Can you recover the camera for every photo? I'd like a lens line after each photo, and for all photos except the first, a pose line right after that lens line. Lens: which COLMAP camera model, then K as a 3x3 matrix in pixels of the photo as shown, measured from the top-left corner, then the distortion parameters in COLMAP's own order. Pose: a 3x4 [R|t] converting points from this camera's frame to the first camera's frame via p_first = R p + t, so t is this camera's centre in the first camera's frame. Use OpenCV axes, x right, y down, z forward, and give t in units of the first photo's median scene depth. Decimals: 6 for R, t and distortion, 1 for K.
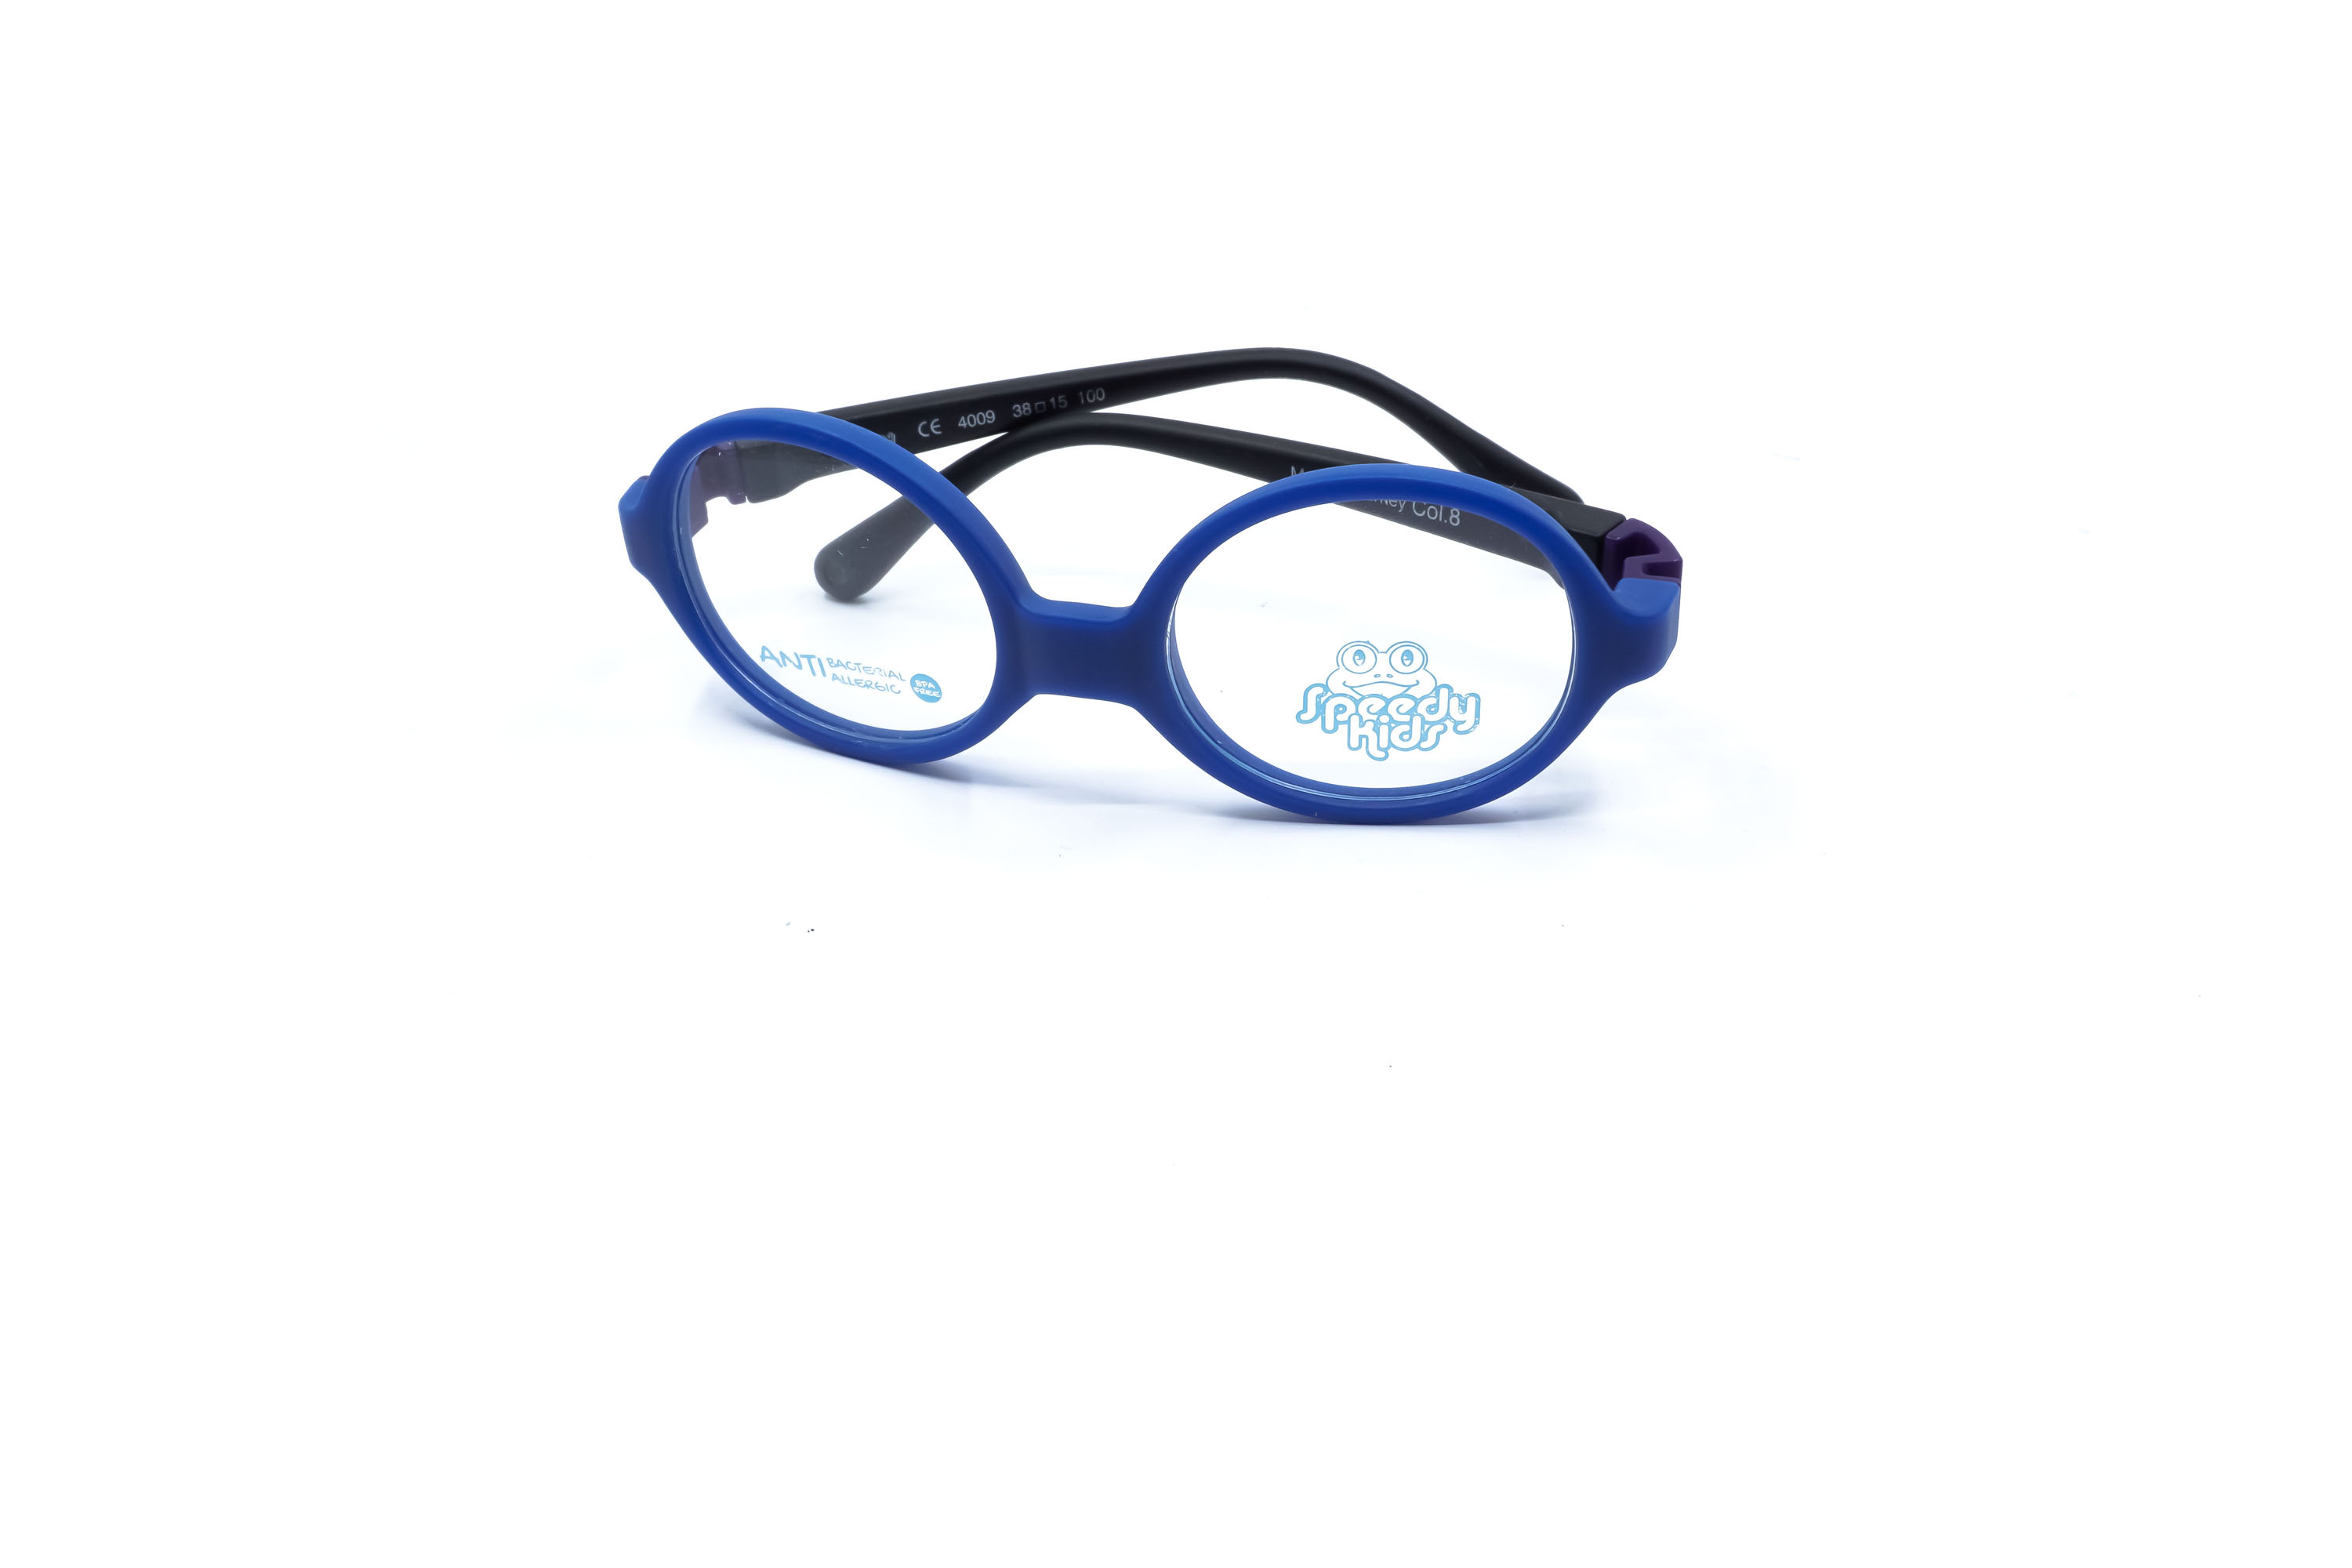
lens RADIAL K [[2443.5, 0, 1182.7], [0, 2443.5, 784.6], [0, 0, 1]] dist [0.016554, 0.000000]
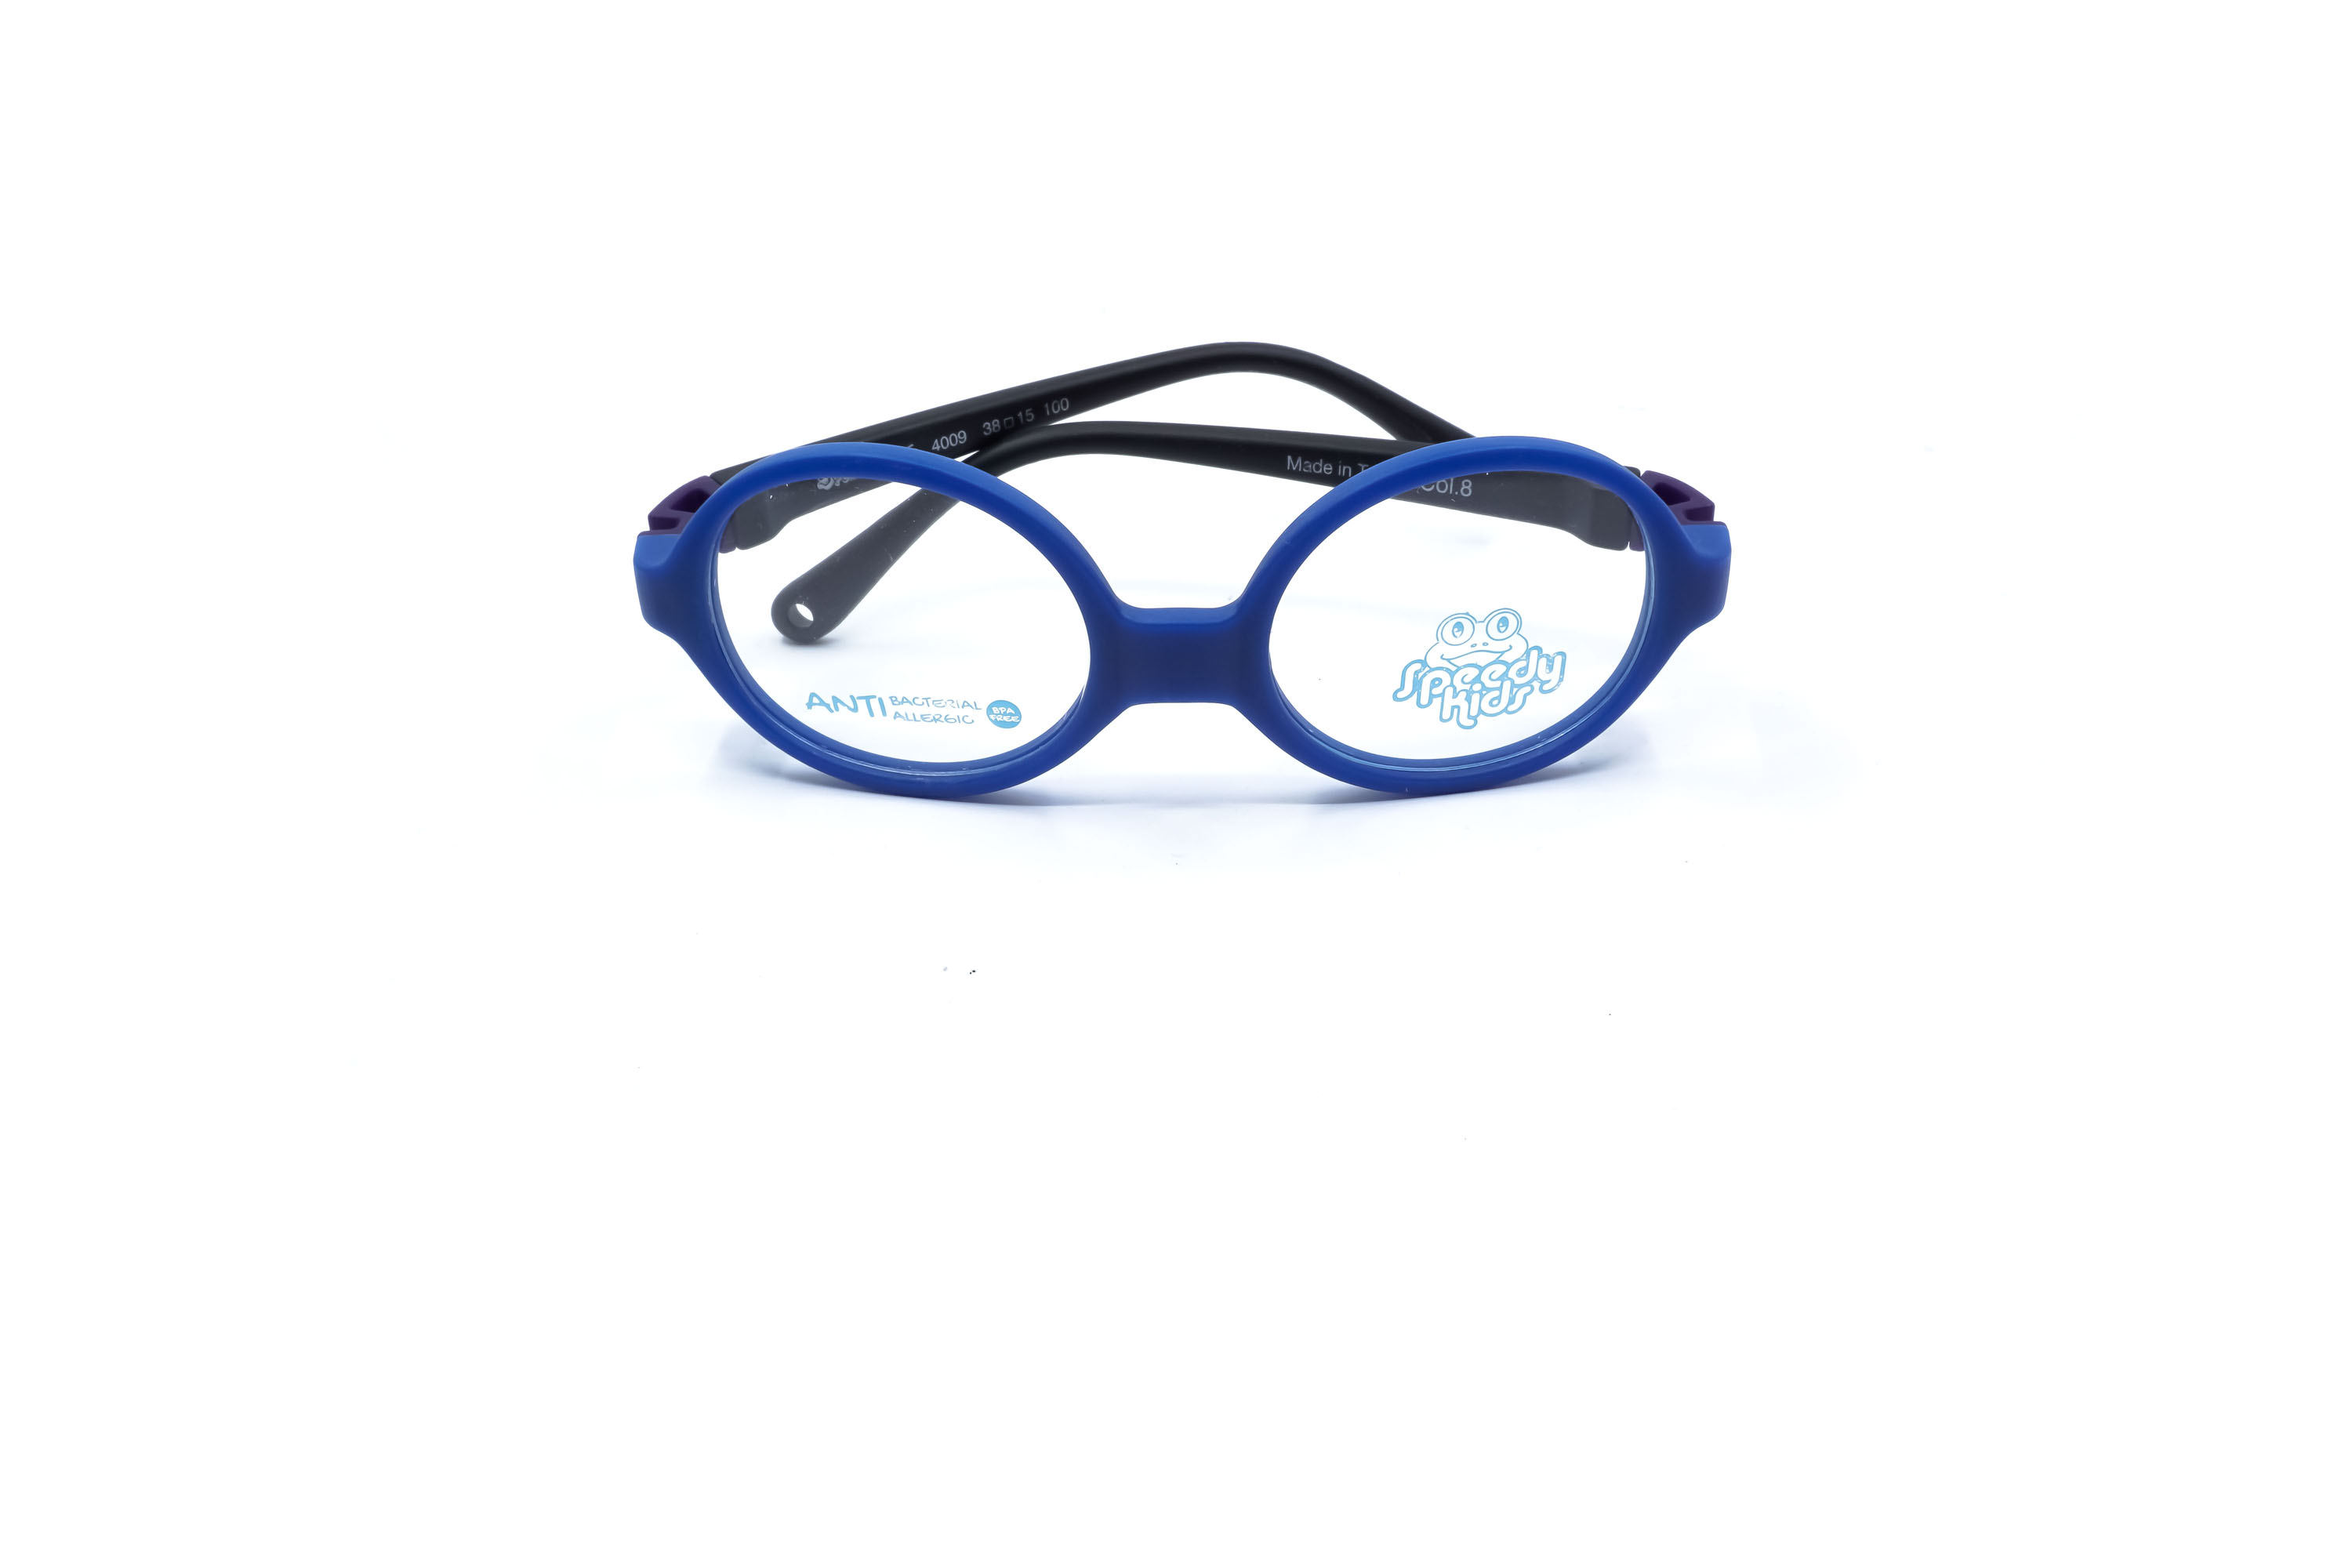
lens RADIAL K [[2443.5, 0, 1188.0], [0, 2443.5, 805.8], [0, 0, 1]] dist [0.016554, 0.000000]
pose [[0.964797, -0.130130, 0.228544, -0.271996], [0.129147, 0.991437, 0.019319, -0.012898], [-0.229101, 0.010877, 0.973342, 0.030787]]
